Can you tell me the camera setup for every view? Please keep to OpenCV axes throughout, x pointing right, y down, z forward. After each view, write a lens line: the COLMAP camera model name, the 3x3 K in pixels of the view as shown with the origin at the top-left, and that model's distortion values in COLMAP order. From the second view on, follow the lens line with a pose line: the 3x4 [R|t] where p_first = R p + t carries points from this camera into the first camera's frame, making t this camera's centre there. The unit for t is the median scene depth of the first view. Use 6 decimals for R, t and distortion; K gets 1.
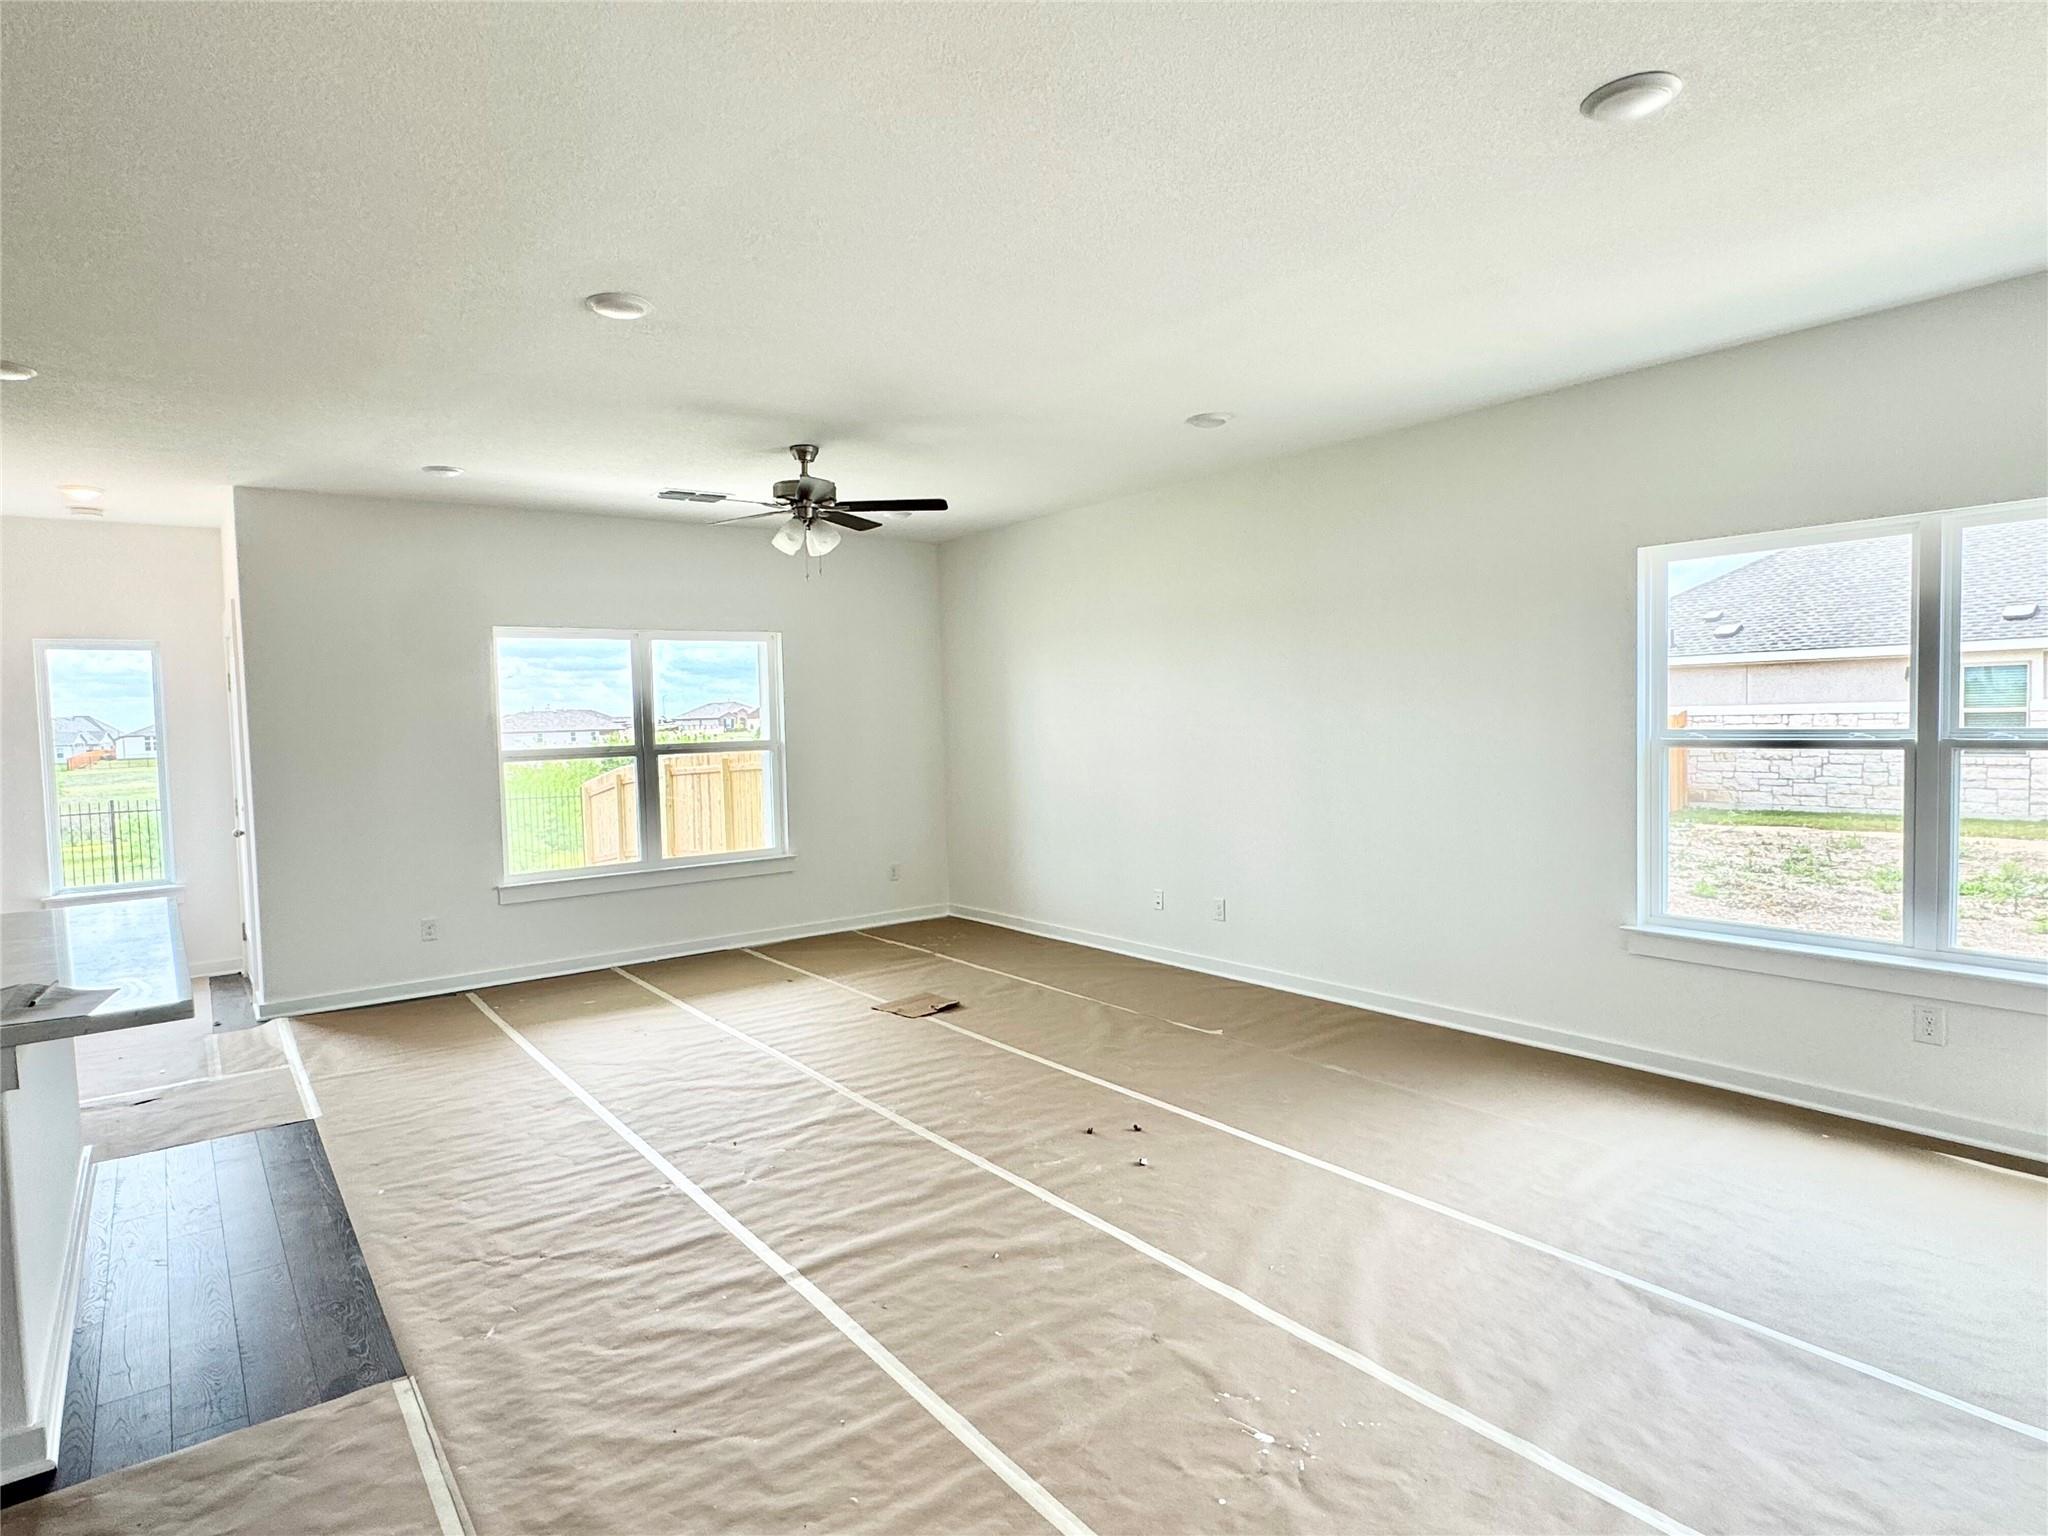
lens RADIAL K [[1151.6, 0, 1020.0], [0, 1151.6, 768.4], [0, 0, 1]] dist [-0.000818, 0.000668]
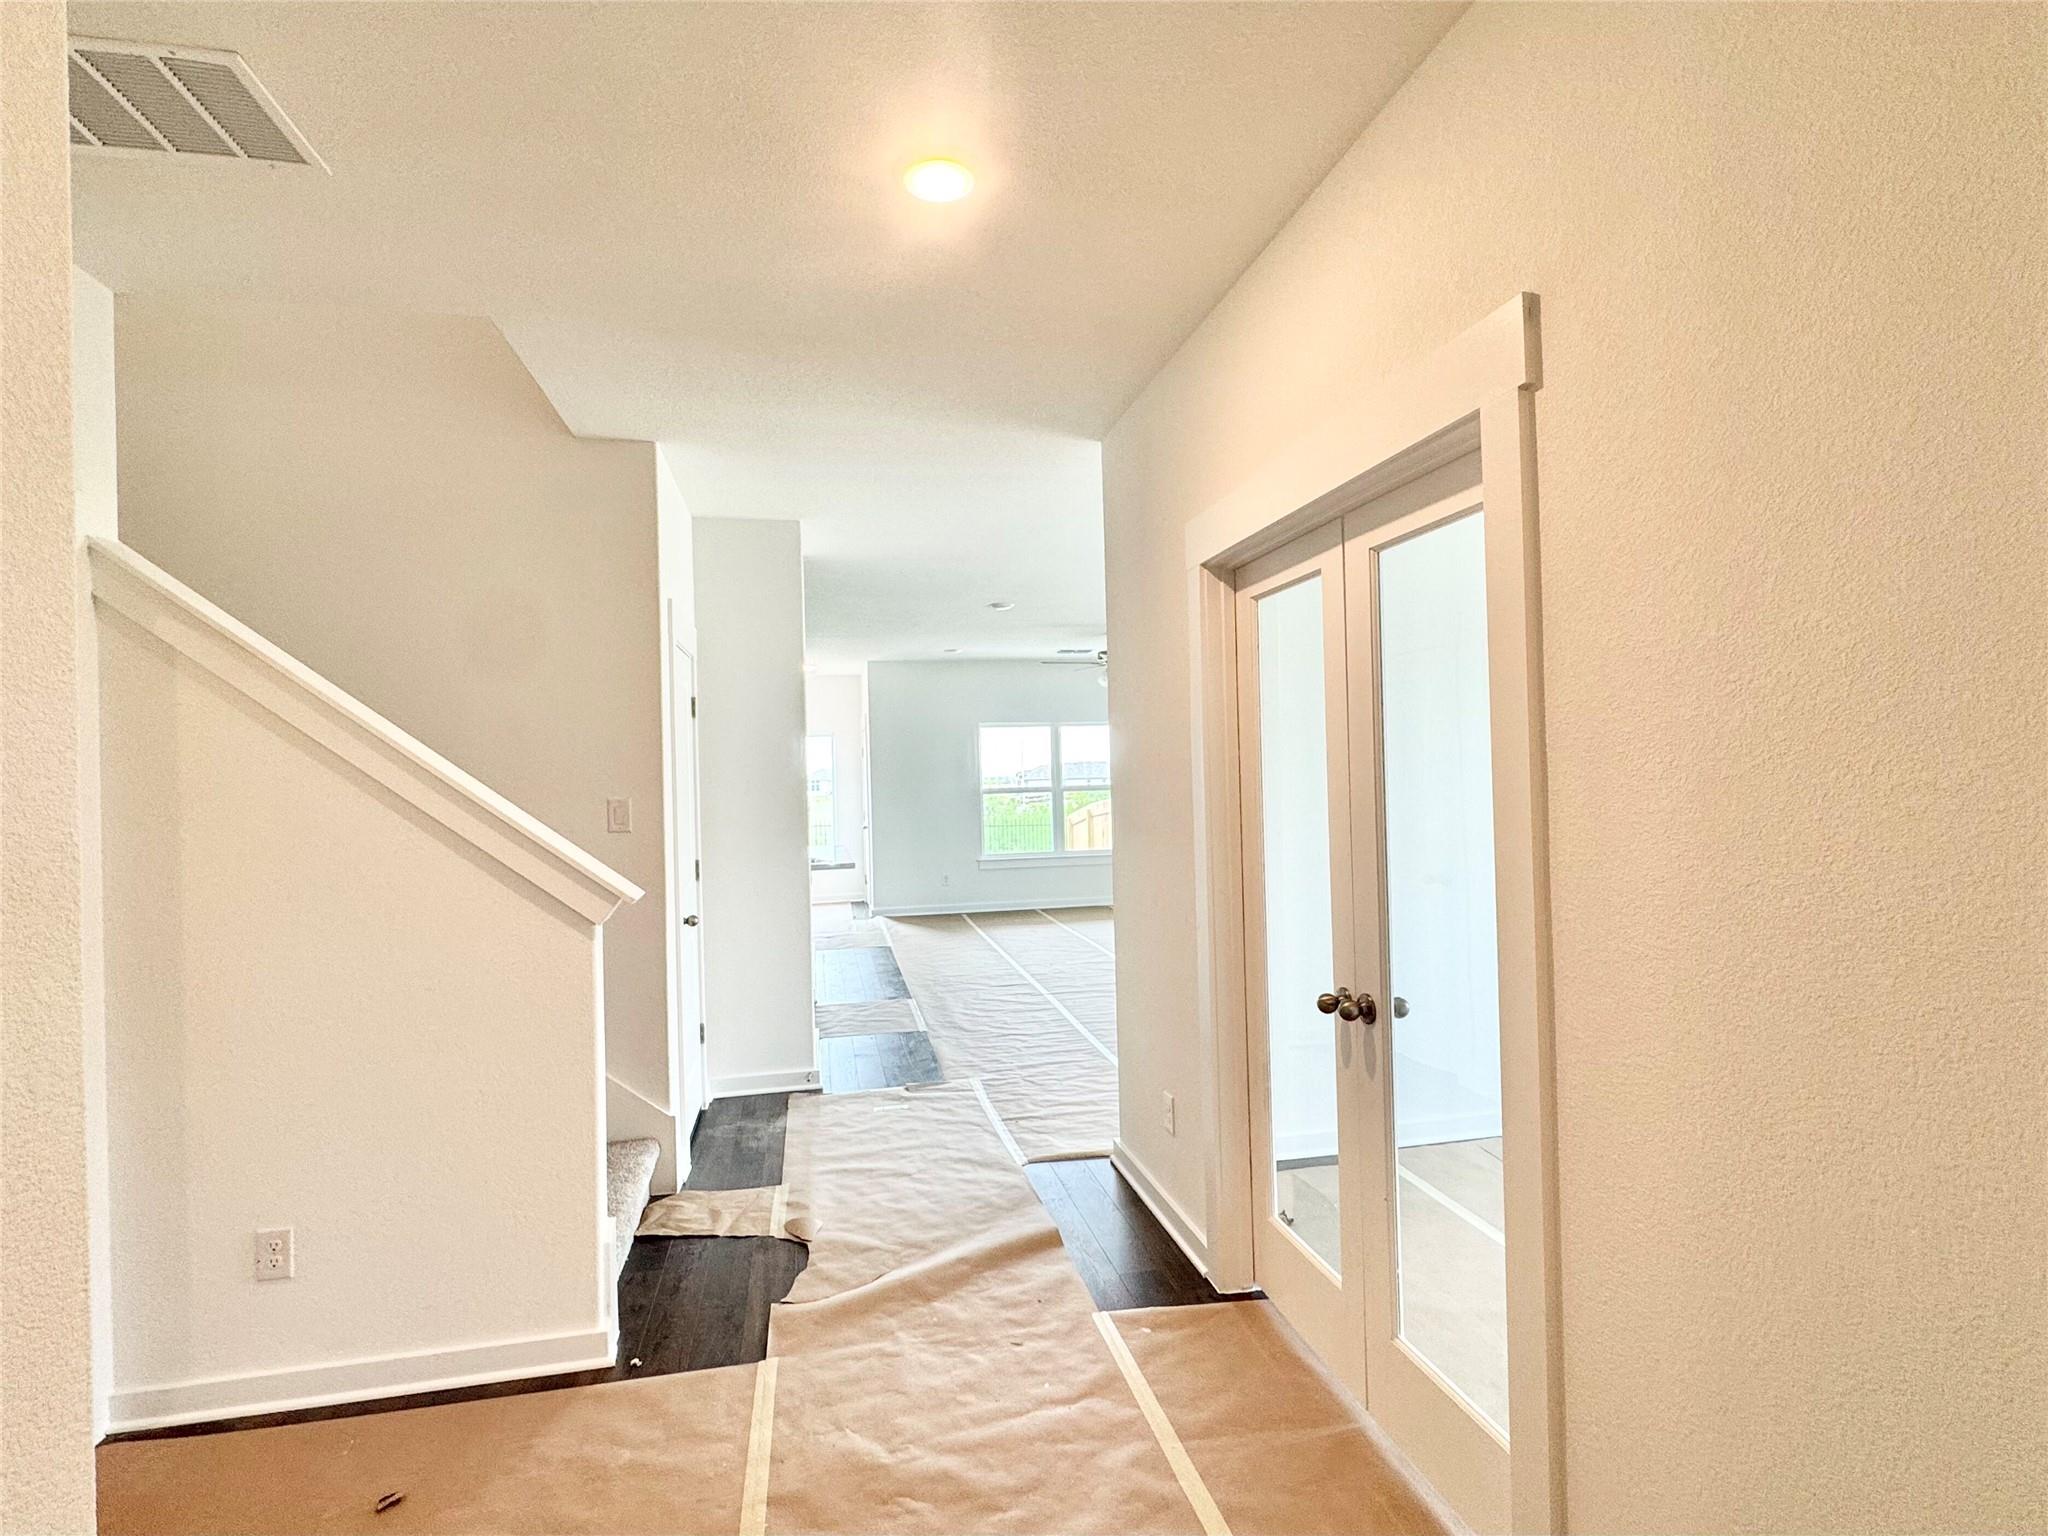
lens RADIAL K [[963.2, 0, 1023.4], [0, 963.2, 770.8], [0, 0, 1]] dist [-0.000122, -0.000003]
pose [[0.908346, -0.002495, -0.418213, 0.278447], [-0.014856, 0.999159, -0.038227, 0.014400], [0.417956, 0.040936, 0.907544, -0.418492]]
